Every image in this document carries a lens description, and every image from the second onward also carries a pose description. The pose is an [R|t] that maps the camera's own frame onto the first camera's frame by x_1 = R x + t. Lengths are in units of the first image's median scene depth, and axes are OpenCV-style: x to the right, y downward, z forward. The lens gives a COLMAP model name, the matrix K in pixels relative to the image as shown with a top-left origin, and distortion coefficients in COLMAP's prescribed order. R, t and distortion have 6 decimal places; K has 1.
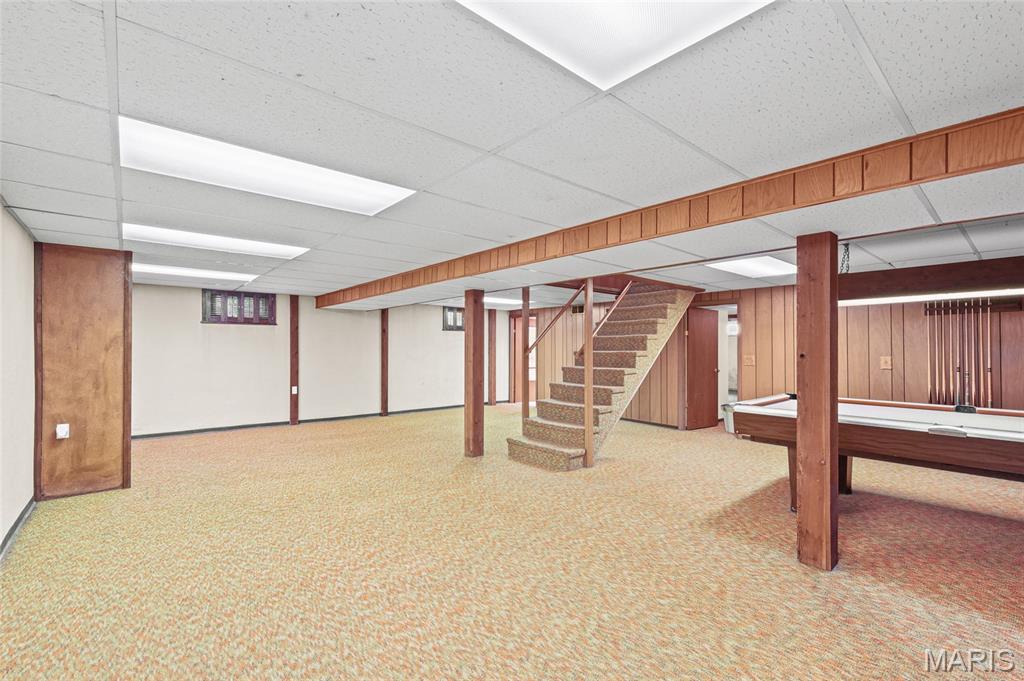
lens RADIAL K [[450.4, 0, 516.8], [0, 450.4, 345.0], [0, 0, 1]] dist [0.002535, 0.000061]
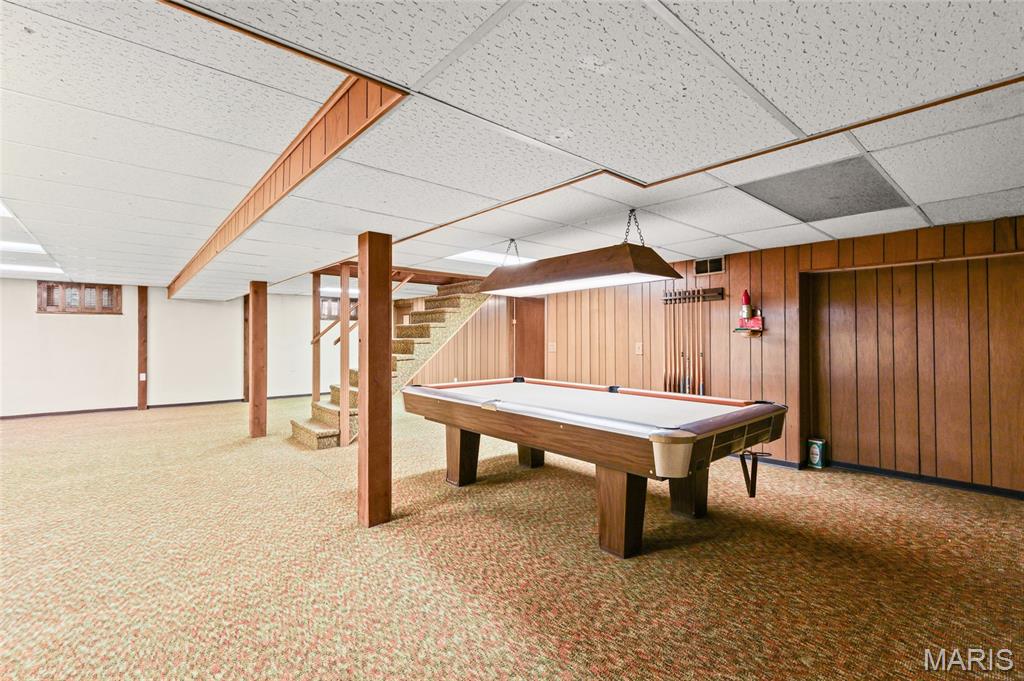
lens RADIAL K [[450.4, 0, 507.8], [0, 450.4, 336.8], [0, 0, 1]] dist [0.002535, 0.000061]
pose [[0.999995, -0.002334, 0.001957, 0.439112], [0.002321, 0.999977, 0.006308, 0.003187], [-0.001972, -0.006303, 0.999978, -0.061271]]
